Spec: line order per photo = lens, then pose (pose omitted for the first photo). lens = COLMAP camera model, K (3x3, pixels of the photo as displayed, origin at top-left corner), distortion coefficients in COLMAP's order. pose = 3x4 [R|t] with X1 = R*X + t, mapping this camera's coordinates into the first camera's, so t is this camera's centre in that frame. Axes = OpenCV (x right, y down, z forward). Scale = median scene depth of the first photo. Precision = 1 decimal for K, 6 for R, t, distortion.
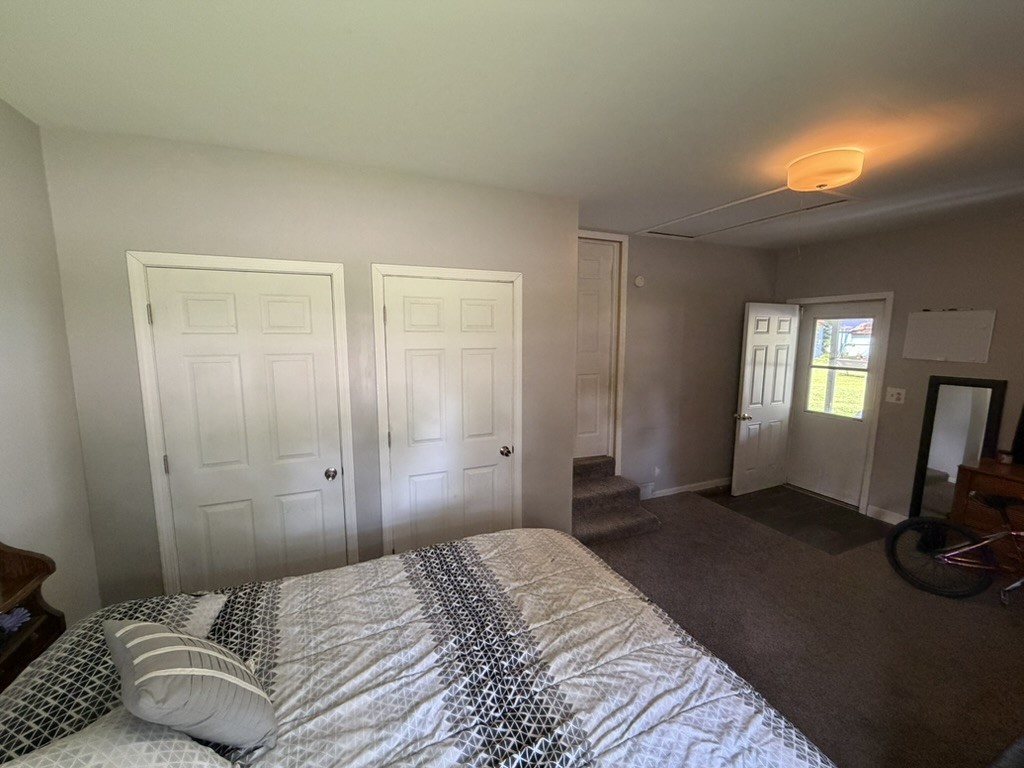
lens RADIAL K [[407.8, 0, 508.5], [0, 407.8, 385.8], [0, 0, 1]] dist [0.000592, 0.000236]
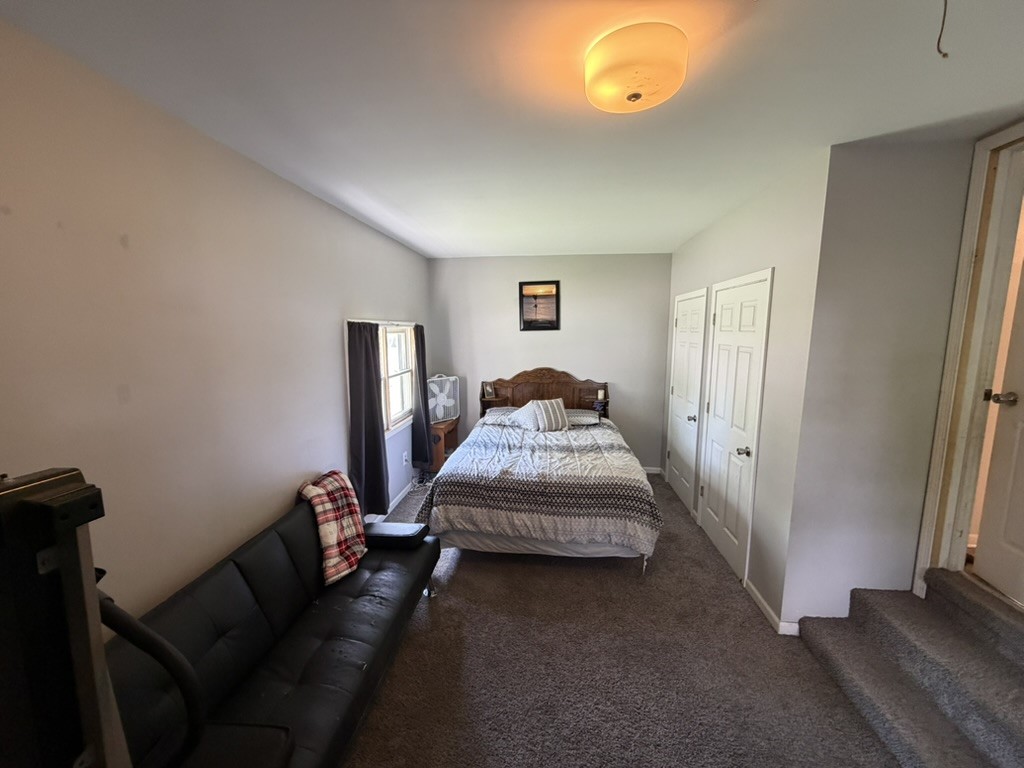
lens RADIAL K [[407.8, 0, 509.2], [0, 407.8, 383.3], [0, 0, 1]] dist [0.000592, 0.000236]
pose [[-0.484593, 0.113300, -0.867371, 1.281678], [-0.115804, 0.974539, 0.191997, -0.142827], [0.867040, 0.193486, -0.459135, 1.057729]]
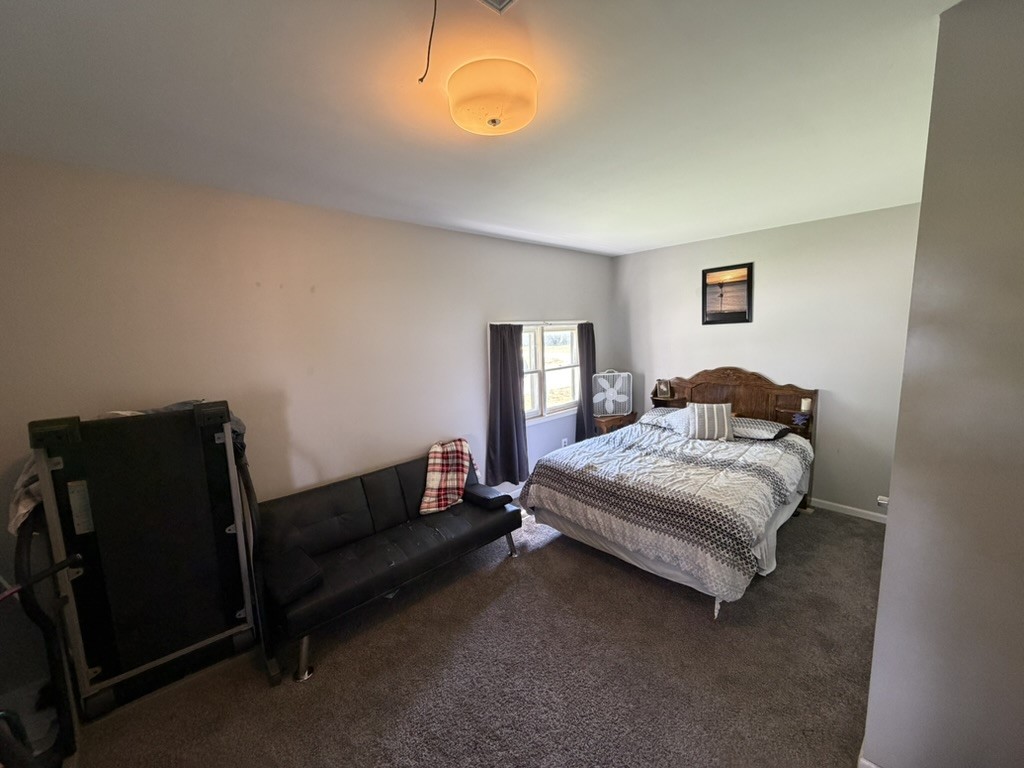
lens RADIAL K [[407.8, 0, 508.9], [0, 407.8, 383.9], [0, 0, 1]] dist [0.000592, 0.000236]
pose [[-0.937242, 0.076217, -0.340248, 0.897546], [-0.013942, 0.966845, 0.254984, -0.209441], [0.348401, 0.243725, -0.905105, 1.525371]]
